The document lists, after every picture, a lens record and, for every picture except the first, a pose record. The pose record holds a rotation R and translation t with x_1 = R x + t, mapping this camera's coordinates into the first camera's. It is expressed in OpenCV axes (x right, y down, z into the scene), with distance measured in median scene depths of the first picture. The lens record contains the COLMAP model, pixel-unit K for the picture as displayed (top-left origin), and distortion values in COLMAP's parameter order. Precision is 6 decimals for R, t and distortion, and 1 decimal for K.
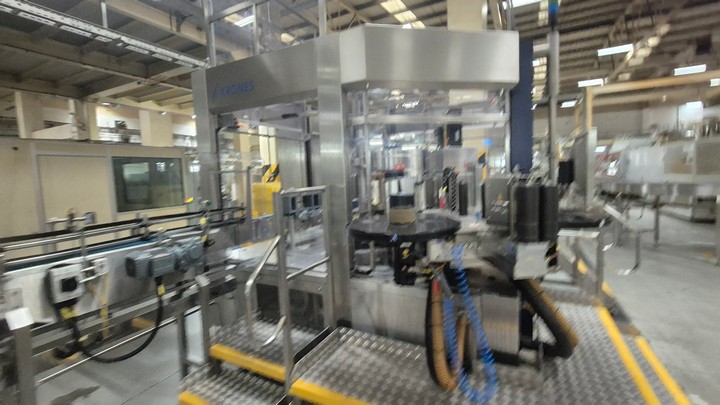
lens RADIAL K [[308.5, 0, 362.9], [0, 308.5, 199.4], [0, 0, 1]] dist [0.000708, 0.000113]
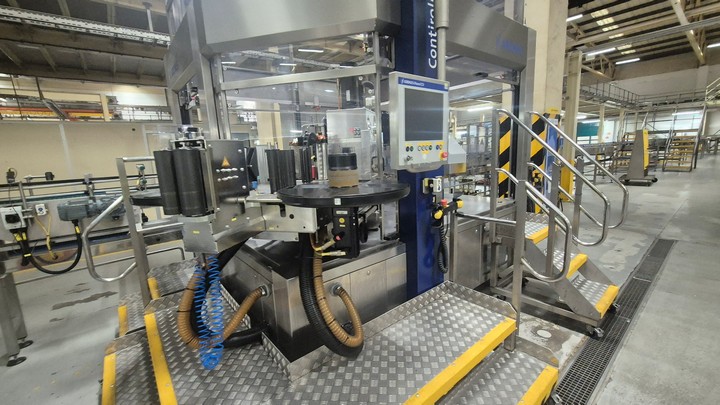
lens RADIAL K [[299.9, 0, 356.7], [0, 299.9, 205.3], [0, 0, 1]] dist [0.002083, 0.000383]
pose [[0.910384, 0.064961, -0.408632, 0.699039], [-0.017211, 0.992689, 0.119464, -0.000798], [0.413405, -0.101725, 0.904847, 0.199713]]
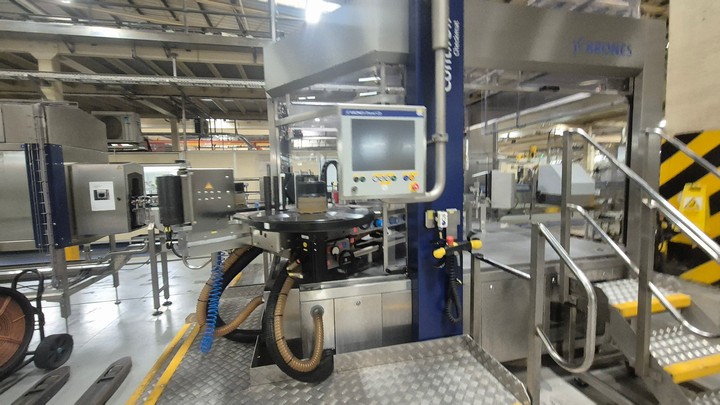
lens RADIAL K [[296.9, 0, 354.0], [0, 296.9, 203.5], [0, 0, 1]] dist [0.000955, 0.000158]
pose [[0.623960, 0.085621, -0.776752, 0.956462], [-0.061191, 0.996281, 0.060665, -0.027303], [0.779057, 0.009678, 0.626878, 0.406115]]
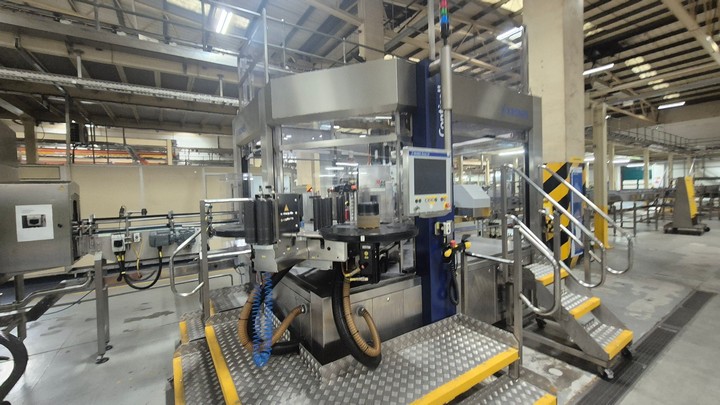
lens RADIAL K [[301.8, 0, 357.9], [0, 301.8, 200.4], [0, 0, 1]] dist [0.001482, 0.000318]
pose [[0.862236, 0.024640, -0.505907, 0.800579], [-0.041518, 0.998893, -0.022111, -0.017572], [0.504802, 0.040069, 0.862305, 0.038404]]
